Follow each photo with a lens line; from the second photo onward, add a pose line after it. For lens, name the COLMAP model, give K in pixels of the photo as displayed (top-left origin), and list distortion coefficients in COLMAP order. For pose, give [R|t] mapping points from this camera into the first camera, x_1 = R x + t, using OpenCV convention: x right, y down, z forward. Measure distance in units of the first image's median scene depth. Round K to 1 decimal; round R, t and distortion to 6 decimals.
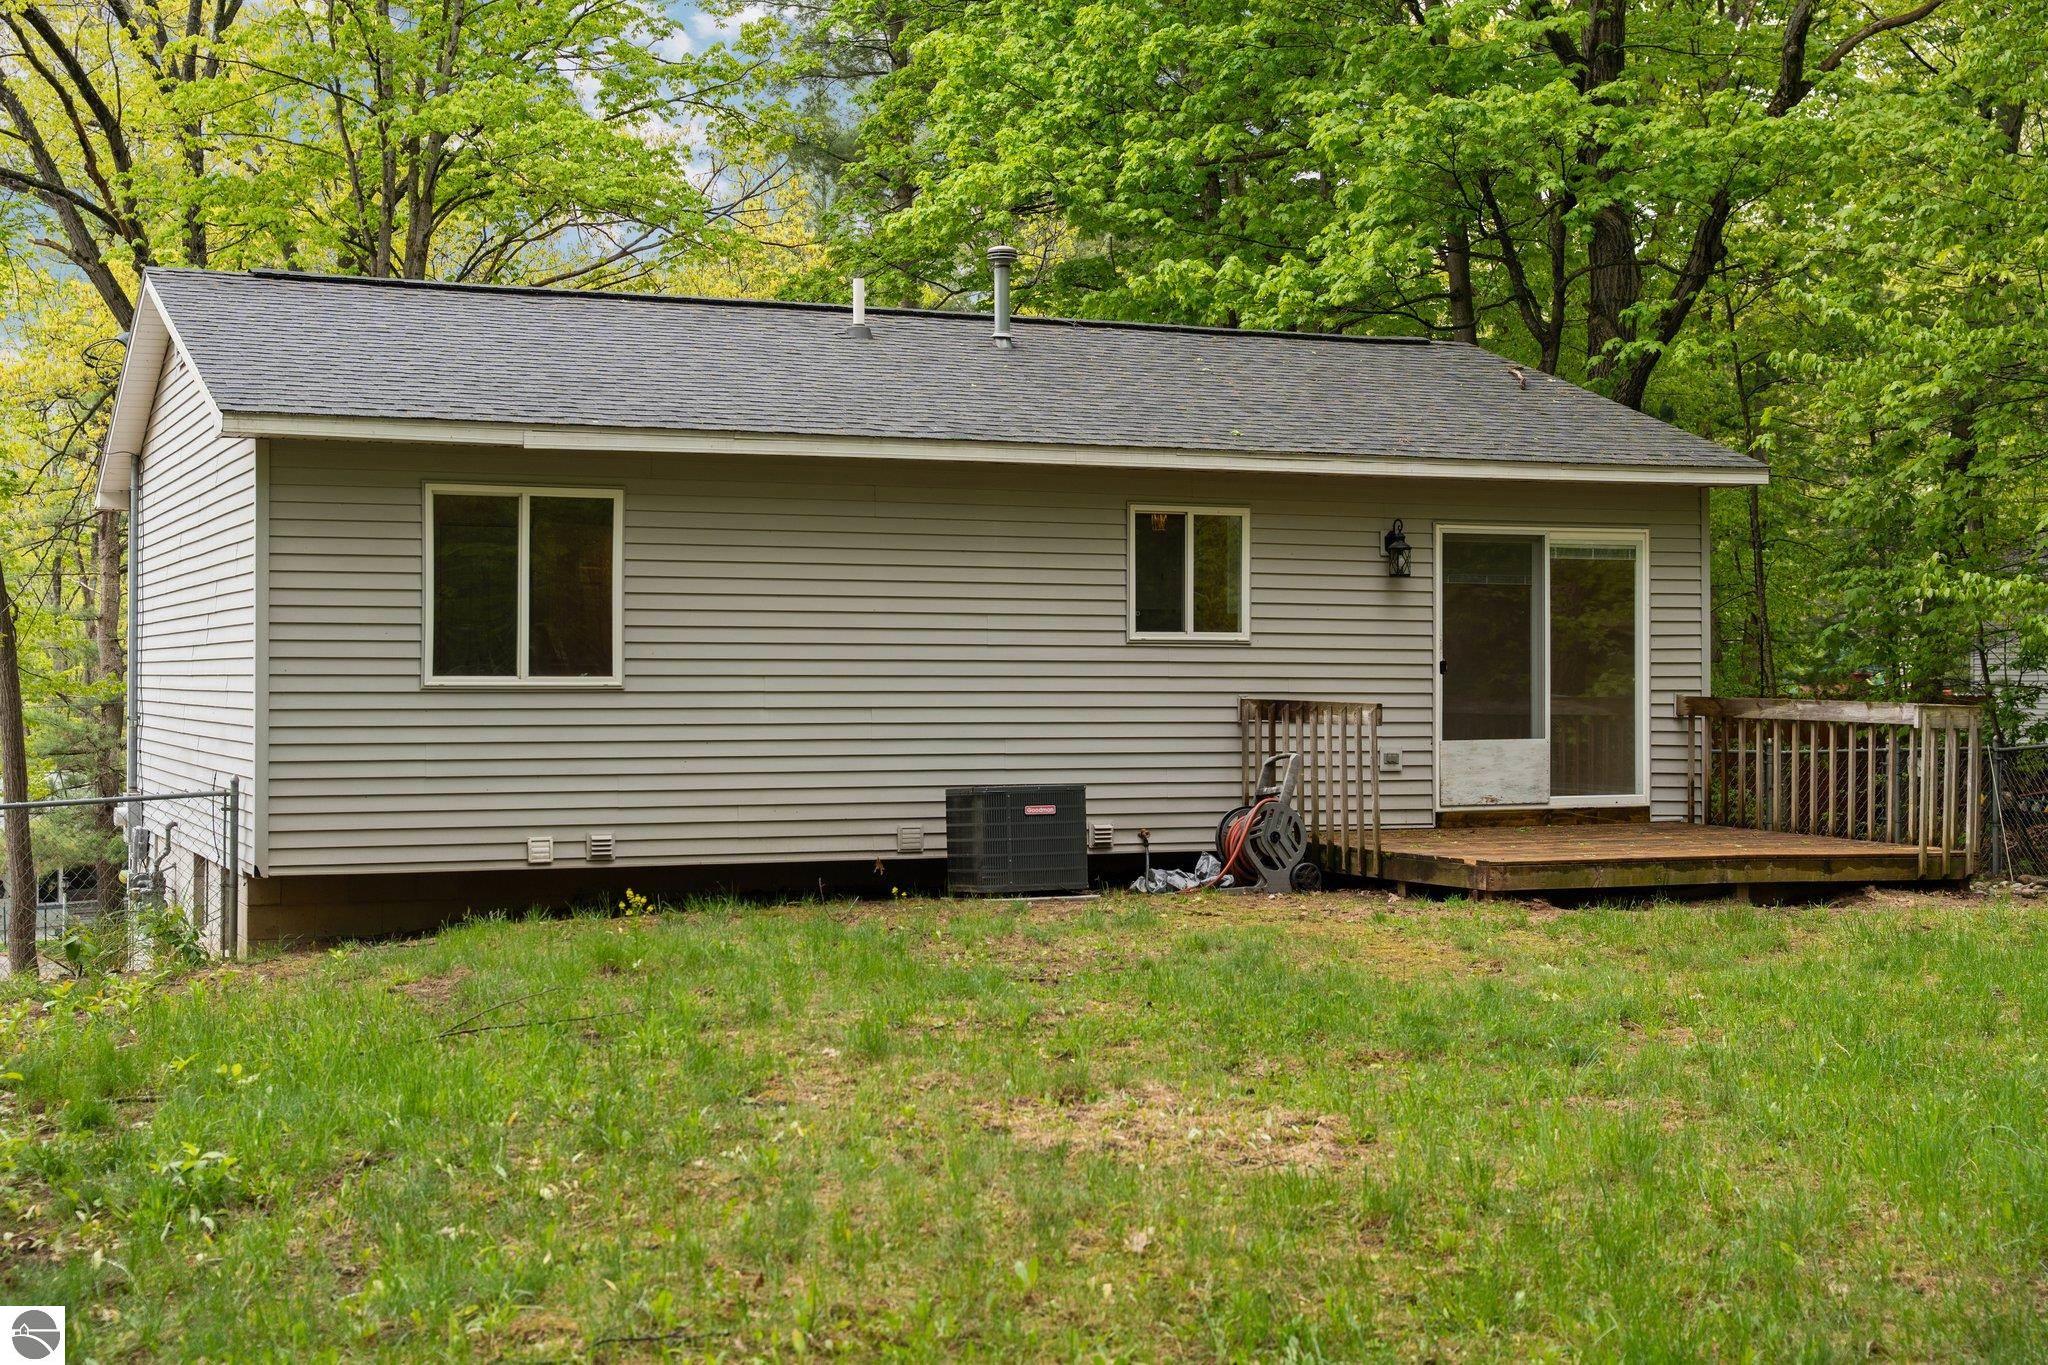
lens RADIAL K [[2713.3, 0, 1019.8], [0, 2713.3, 669.6], [0, 0, 1]] dist [0.010856, 0.000000]
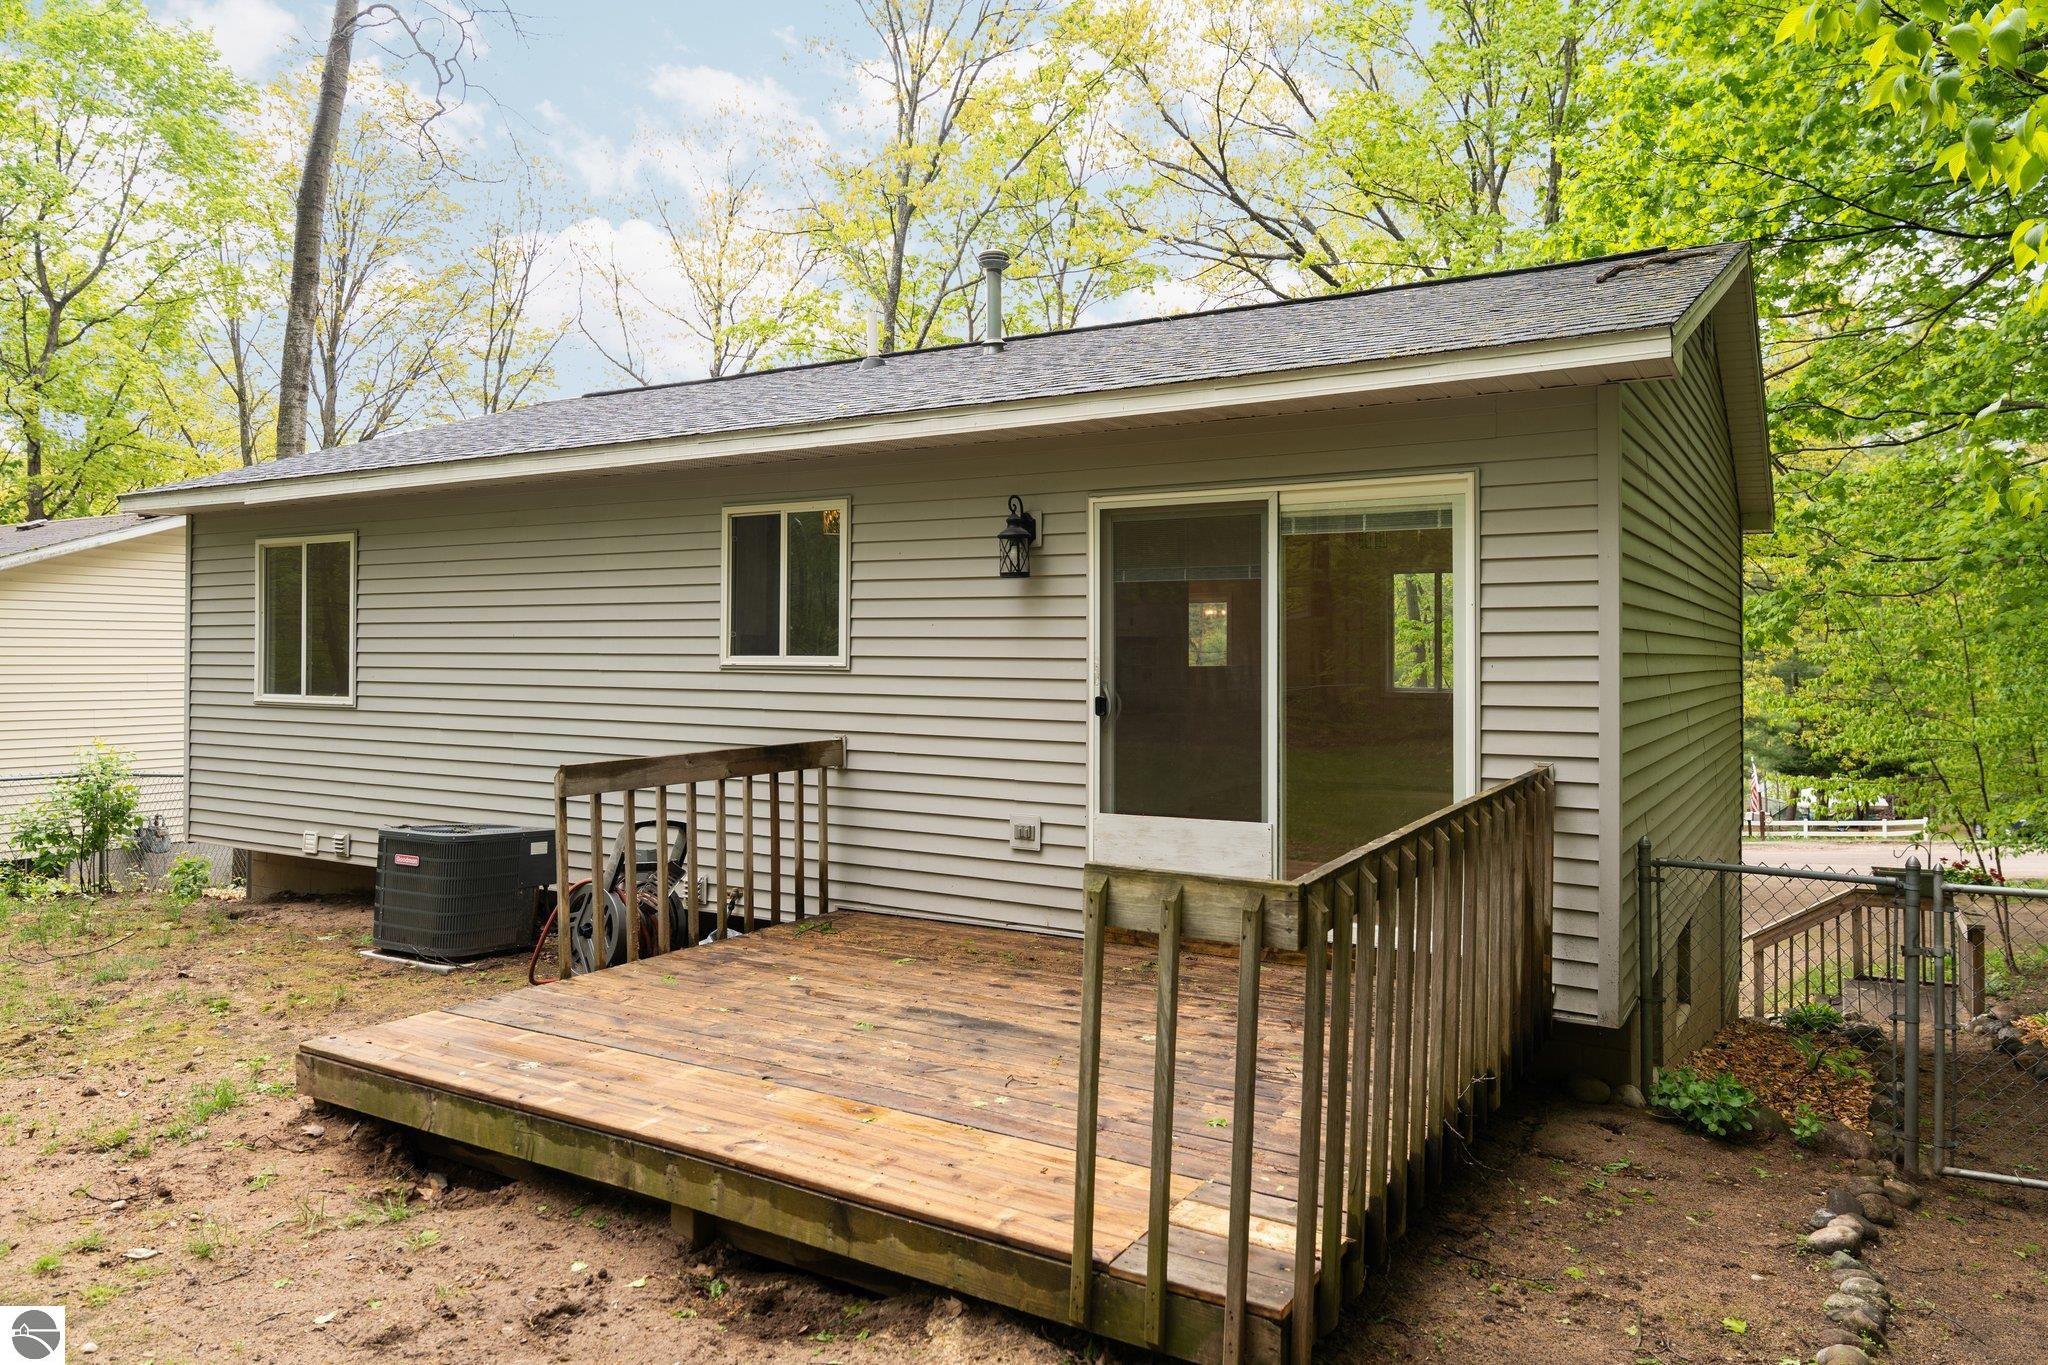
lens RADIAL K [[1367.0, 0, 1047.2], [0, 1367.0, 648.5], [0, 0, 1]] dist [-0.009375, 0.001924]
pose [[0.588560, -0.003240, -0.808447, 0.487300], [-0.002476, 0.999980, -0.005810, -0.015123], [0.808450, 0.005422, 0.588540, 0.899351]]
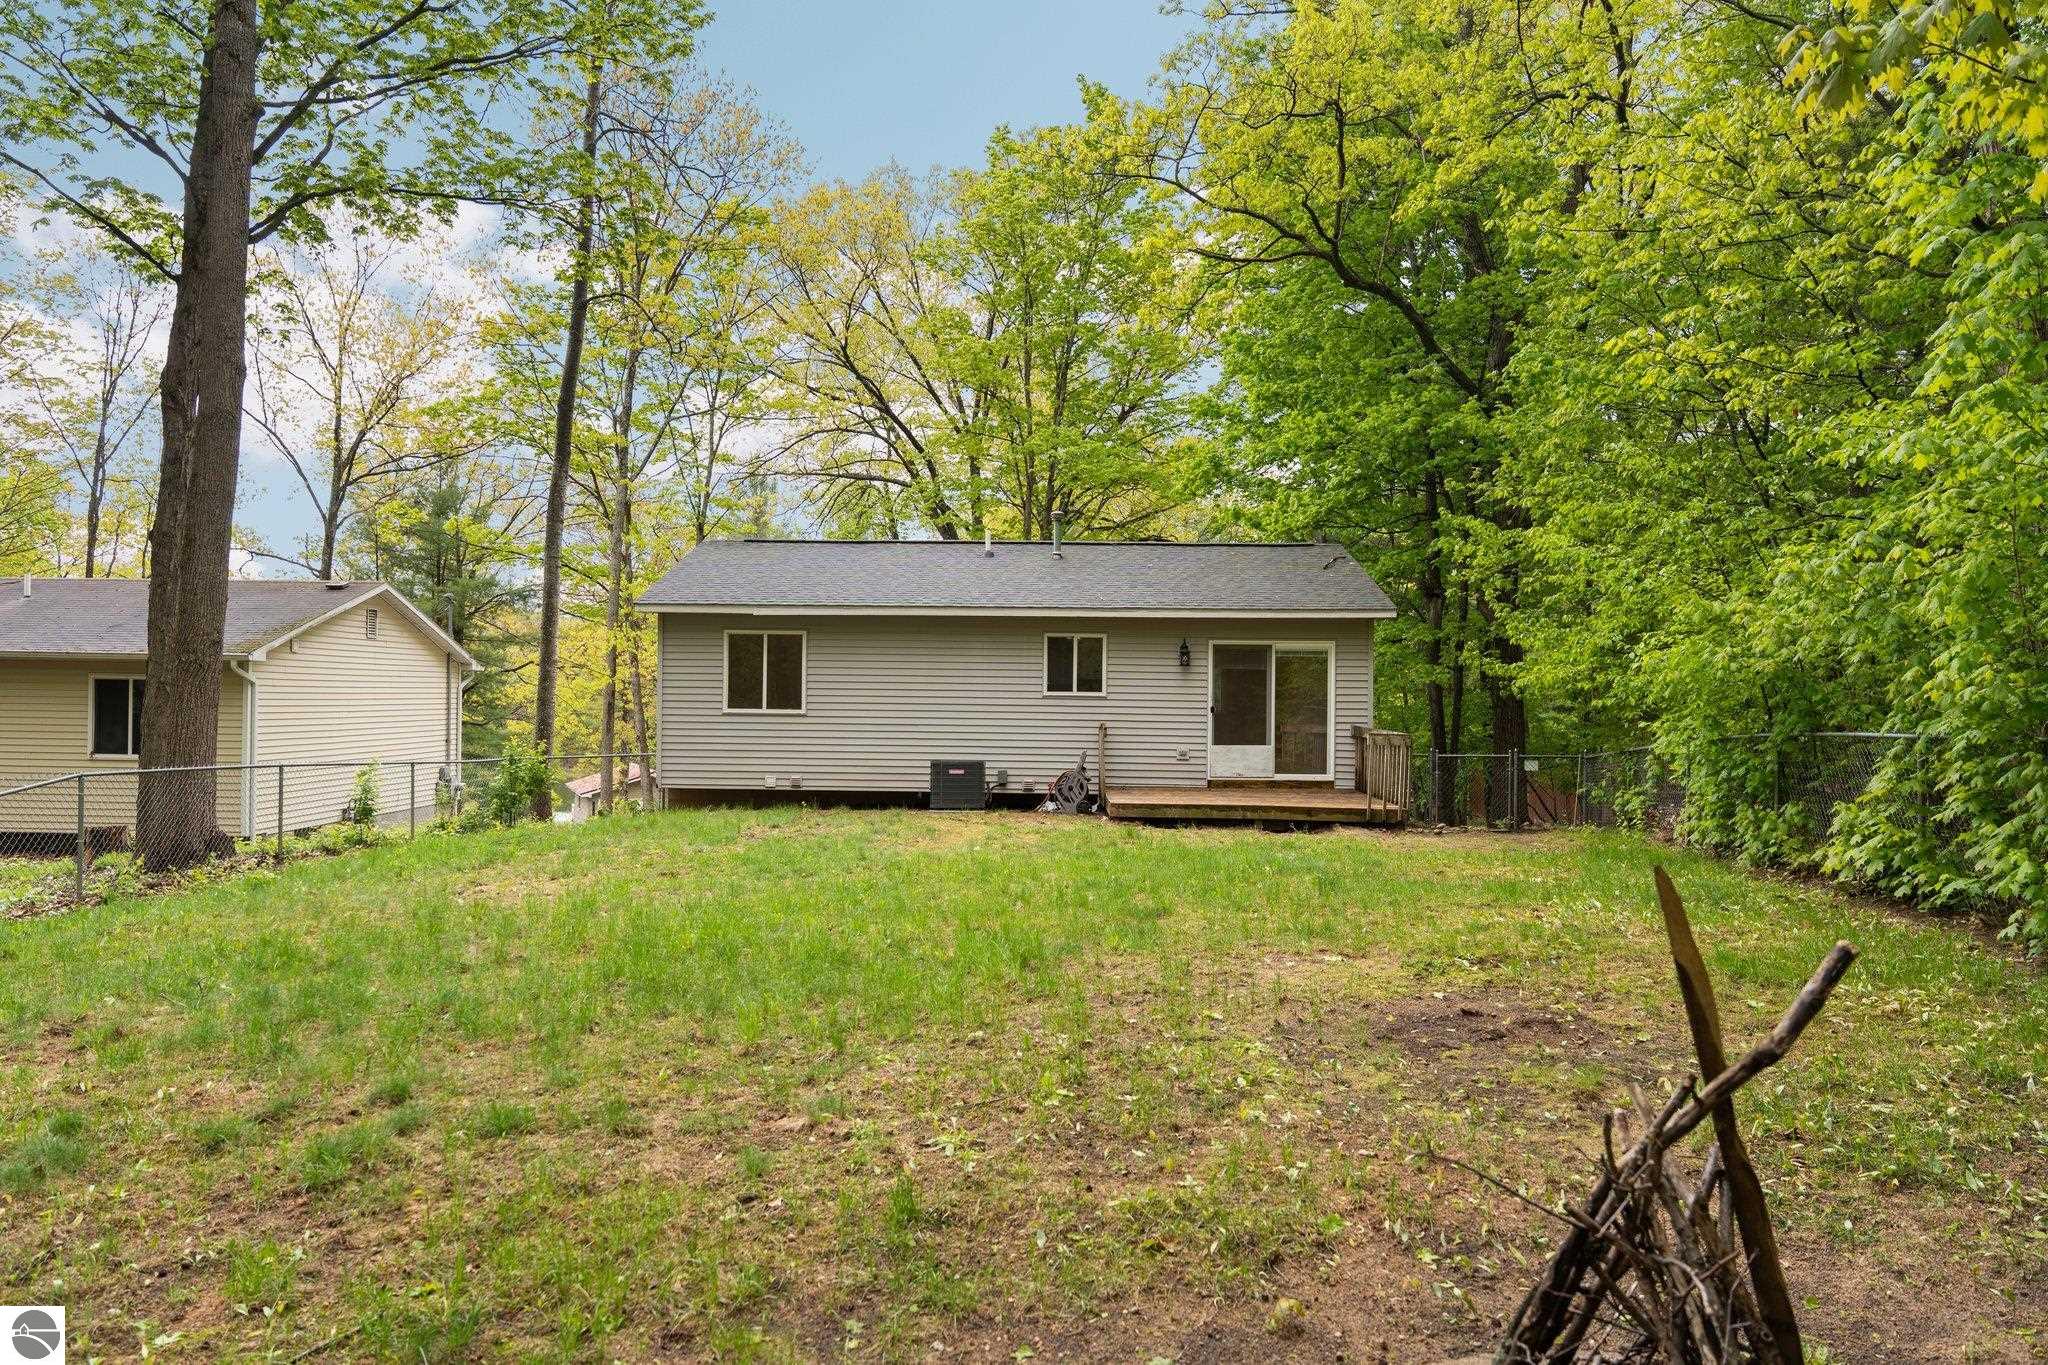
lens RADIAL K [[1367.0, 0, 1016.0], [0, 1367.0, 691.7], [0, 0, 1]] dist [-0.009375, 0.001924]
pose [[0.904055, 0.008153, -0.427339, 0.530615], [-0.009750, 0.999951, -0.001549, -0.013129], [0.427306, 0.005566, 0.904090, -0.001479]]
